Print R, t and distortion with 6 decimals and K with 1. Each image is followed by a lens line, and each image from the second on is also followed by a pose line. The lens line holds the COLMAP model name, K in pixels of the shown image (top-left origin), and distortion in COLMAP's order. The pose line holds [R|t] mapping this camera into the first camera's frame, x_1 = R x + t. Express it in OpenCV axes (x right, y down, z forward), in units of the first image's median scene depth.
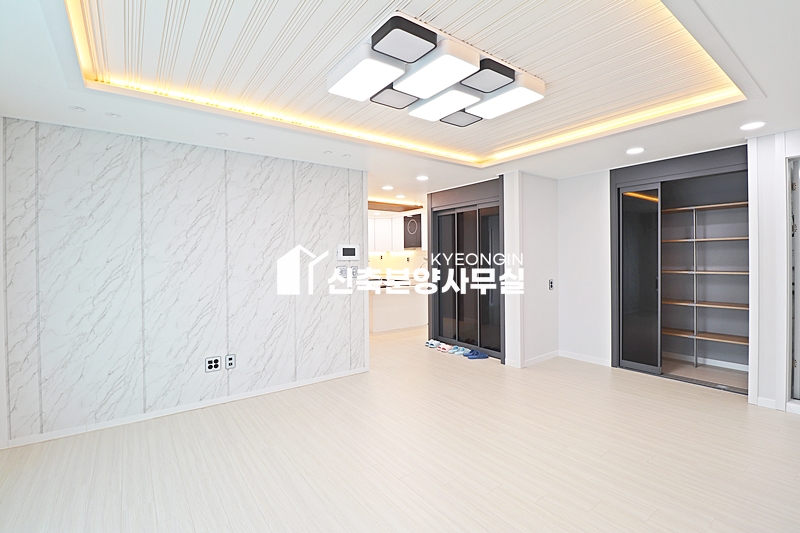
lens RADIAL K [[368.7, 0, 397.3], [0, 368.7, 265.5], [0, 0, 1]] dist [-0.006068, -0.008509]
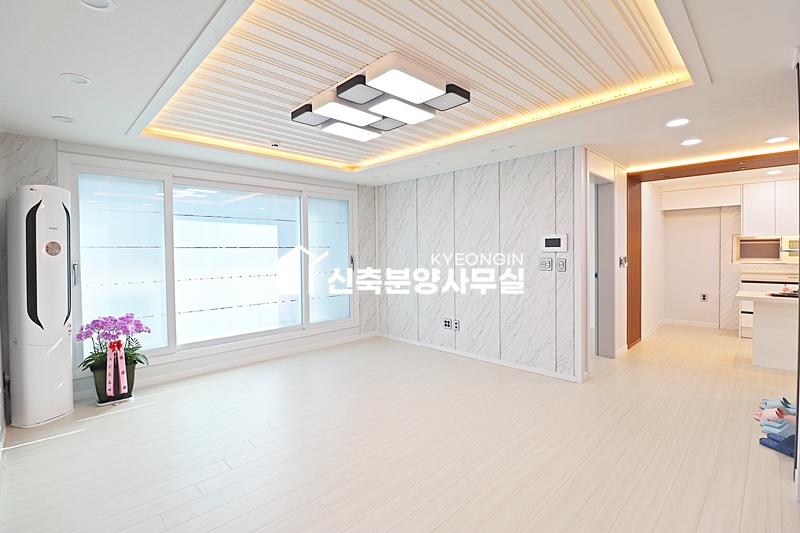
lens RADIAL K [[368.7, 0, 404.9], [0, 368.7, 262.3], [0, 0, 1]] dist [-0.006068, -0.008509]
pose [[0.152662, 0.041669, -0.987400, 0.762340], [-0.004917, 0.999130, 0.041404, -0.026096], [0.988266, -0.001466, 0.152734, 0.532146]]
